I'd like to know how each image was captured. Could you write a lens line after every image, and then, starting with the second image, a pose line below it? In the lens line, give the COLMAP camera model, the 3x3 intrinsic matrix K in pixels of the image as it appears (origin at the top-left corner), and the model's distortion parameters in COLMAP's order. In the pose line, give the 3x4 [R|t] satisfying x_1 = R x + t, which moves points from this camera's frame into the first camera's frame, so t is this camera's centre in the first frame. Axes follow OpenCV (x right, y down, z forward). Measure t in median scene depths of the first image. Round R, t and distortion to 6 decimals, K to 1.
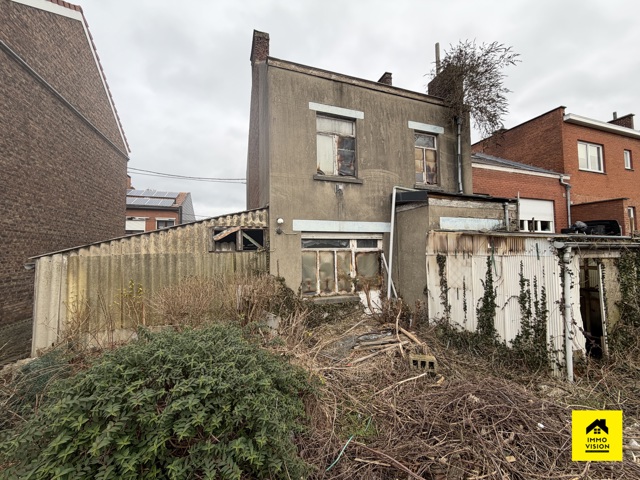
lens RADIAL K [[255.1, 0, 319.9], [0, 255.1, 240.8], [0, 0, 1]] dist [0.003236, 0.000271]
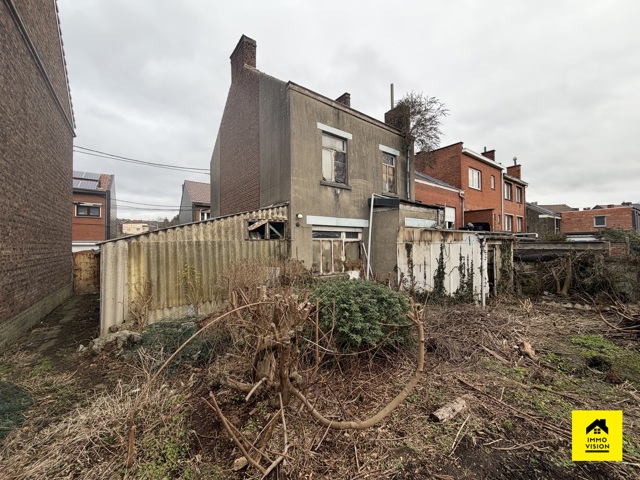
lens RADIAL K [[255.1, 0, 319.1], [0, 255.1, 241.6], [0, 0, 1]] dist [0.003236, 0.000271]
pose [[0.950622, 0.007360, 0.310265, -0.421986], [-0.017162, 0.999436, 0.028874, 0.009250], [-0.309878, -0.032773, 0.950211, -0.220701]]
